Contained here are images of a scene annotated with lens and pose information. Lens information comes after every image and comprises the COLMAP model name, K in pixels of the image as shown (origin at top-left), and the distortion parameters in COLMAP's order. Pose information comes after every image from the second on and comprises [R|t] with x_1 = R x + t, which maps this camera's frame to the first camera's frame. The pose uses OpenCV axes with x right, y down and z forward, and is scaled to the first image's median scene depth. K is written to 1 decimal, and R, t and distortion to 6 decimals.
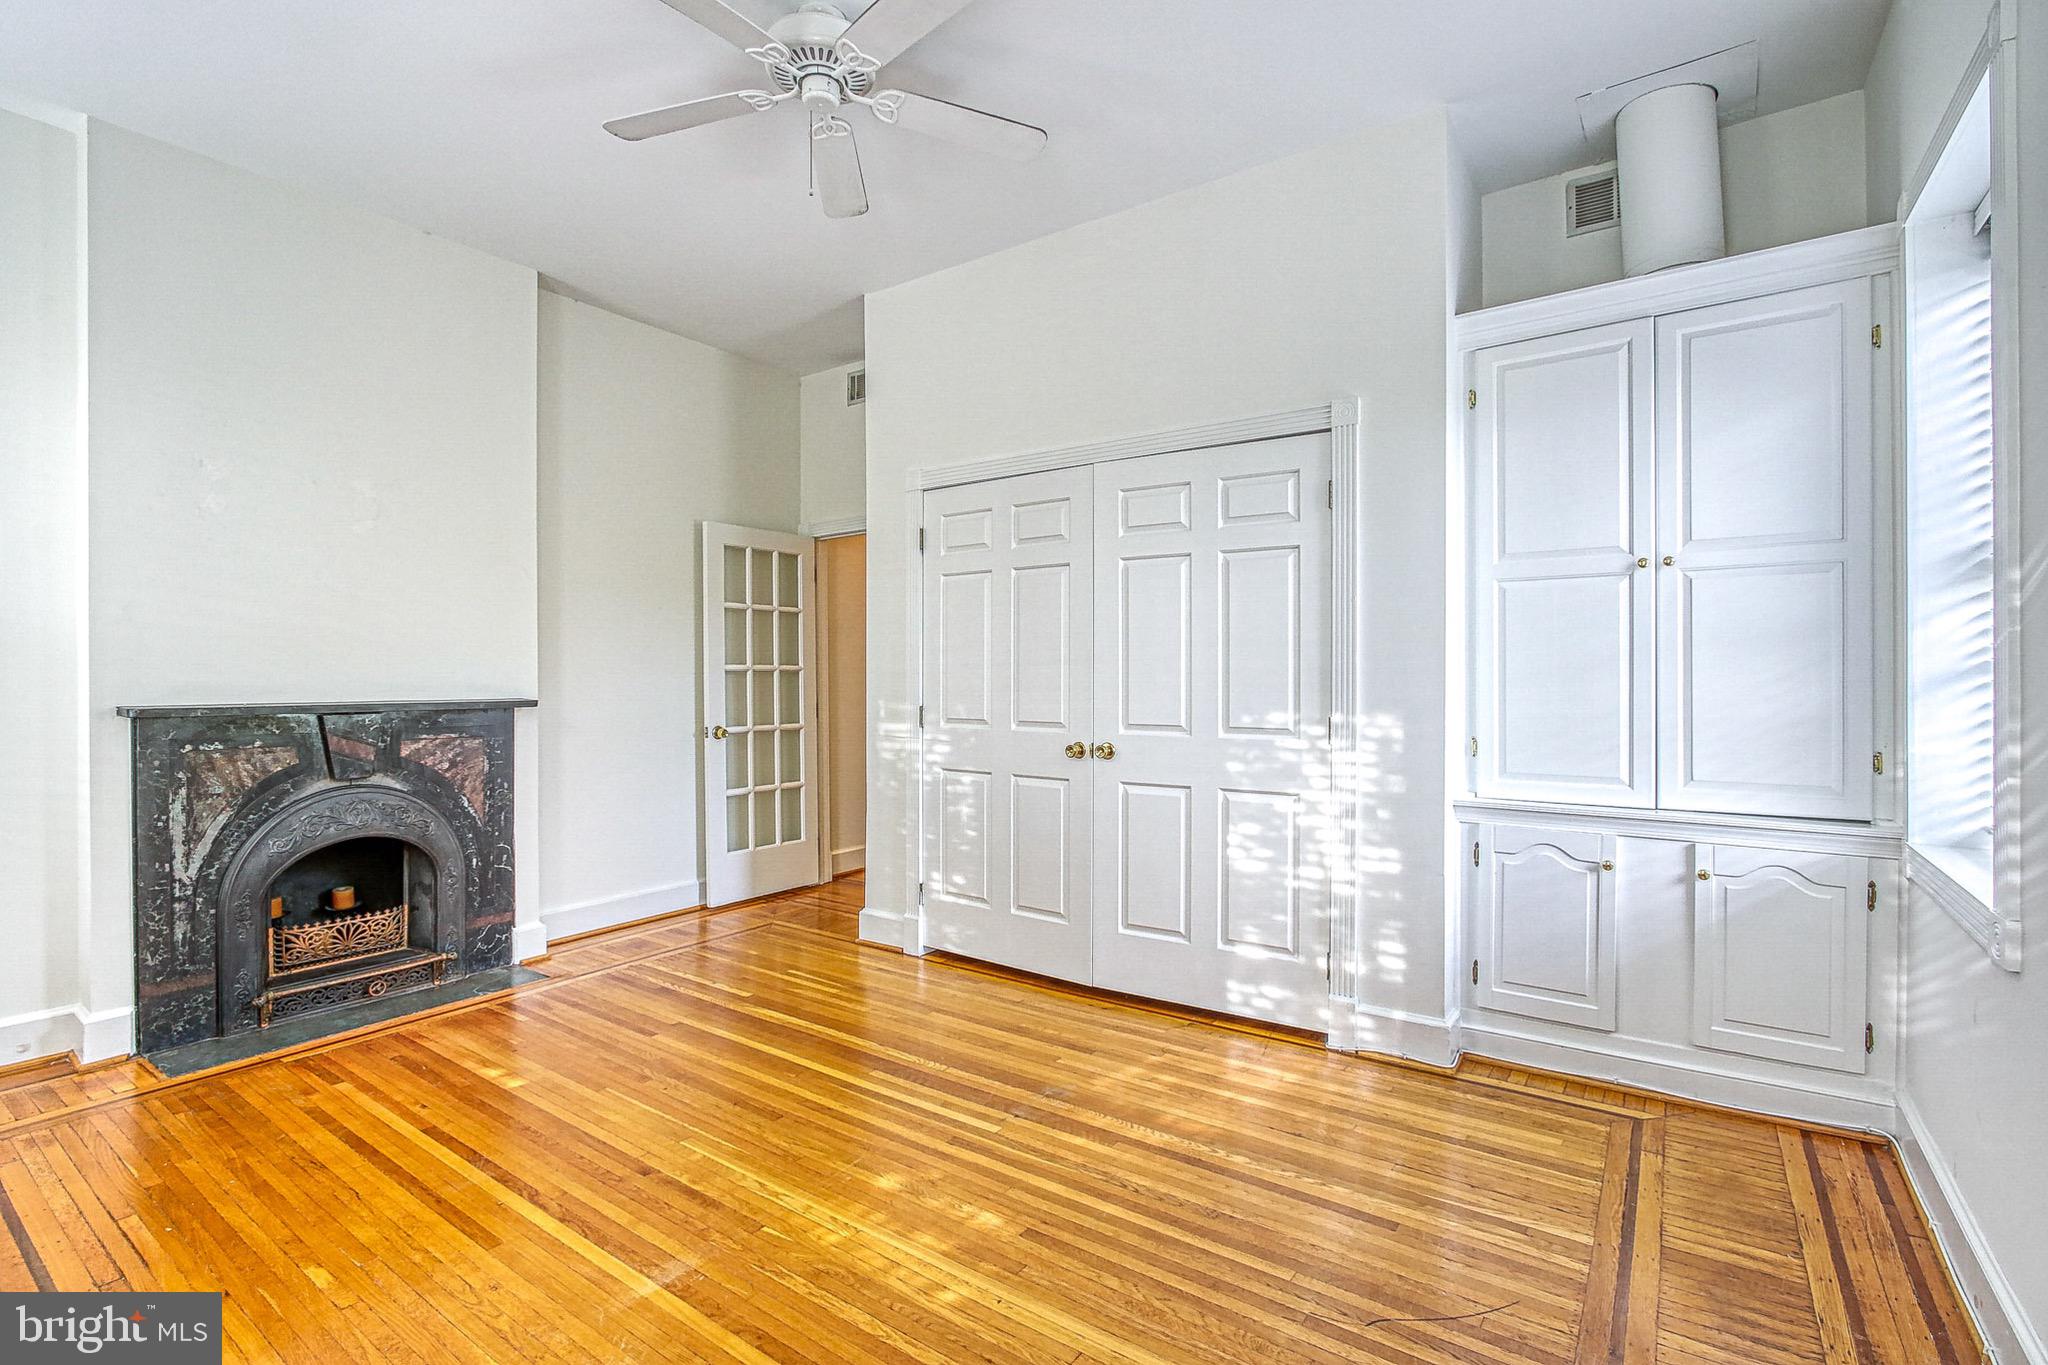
lens RADIAL K [[943.3, 0, 1024.0], [0, 943.3, 682.5], [0, 0, 1]] dist [-0.009599, 0.000237]
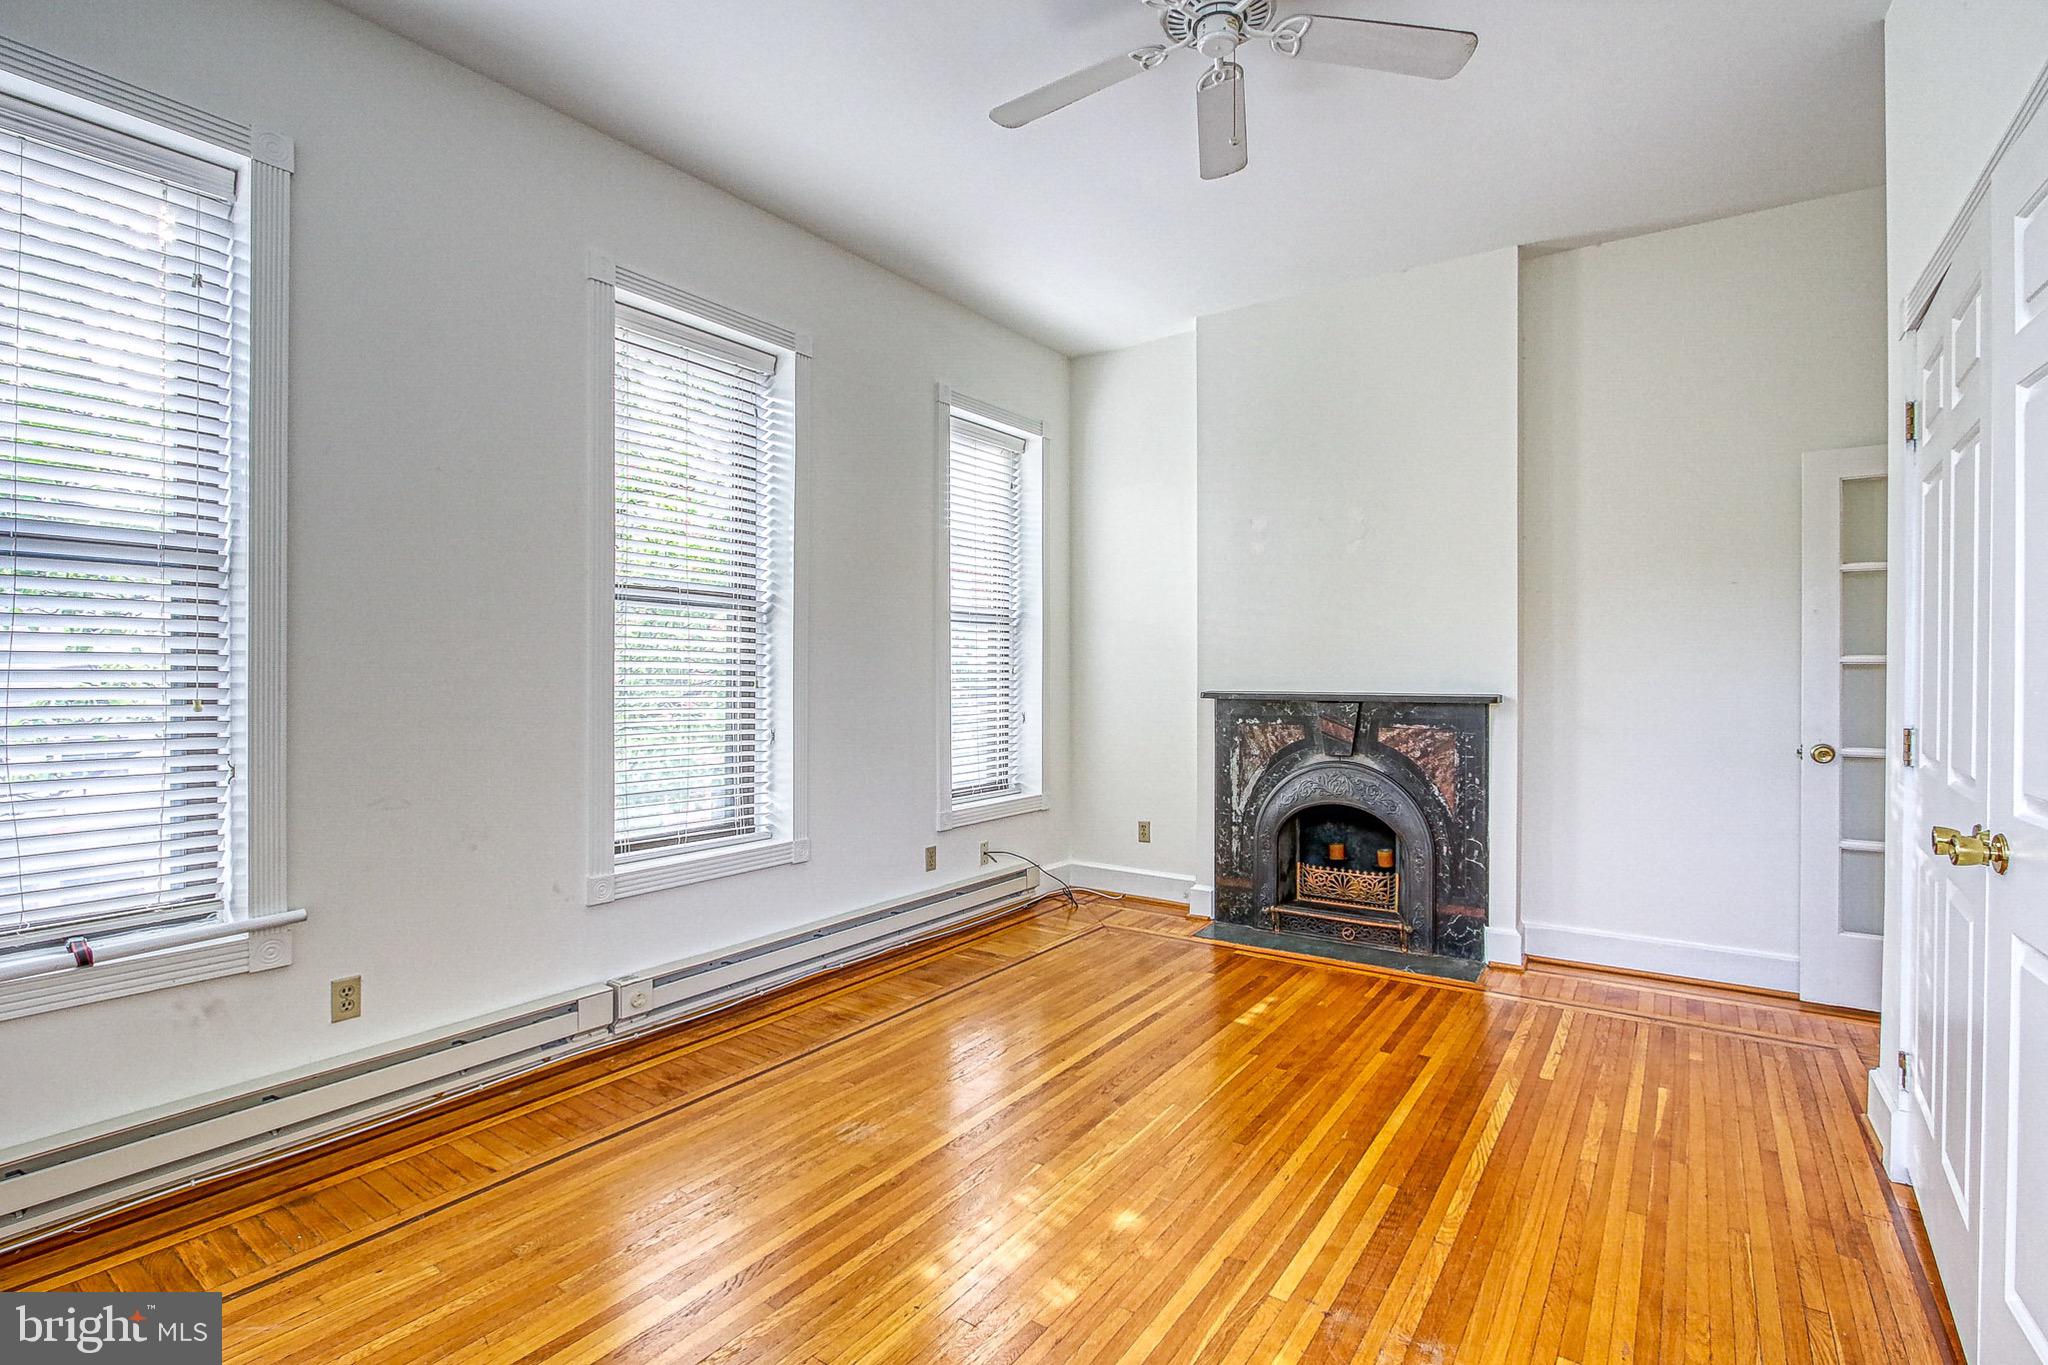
lens RADIAL K [[943.3, 0, 1024.0], [0, 943.3, 682.5], [0, 0, 1]] dist [-0.009599, 0.000237]
pose [[0.021182, 0.014639, -0.999668, 0.499196], [-0.006886, 0.999871, 0.014496, -0.007403], [0.999752, 0.006577, 0.021280, 0.568041]]
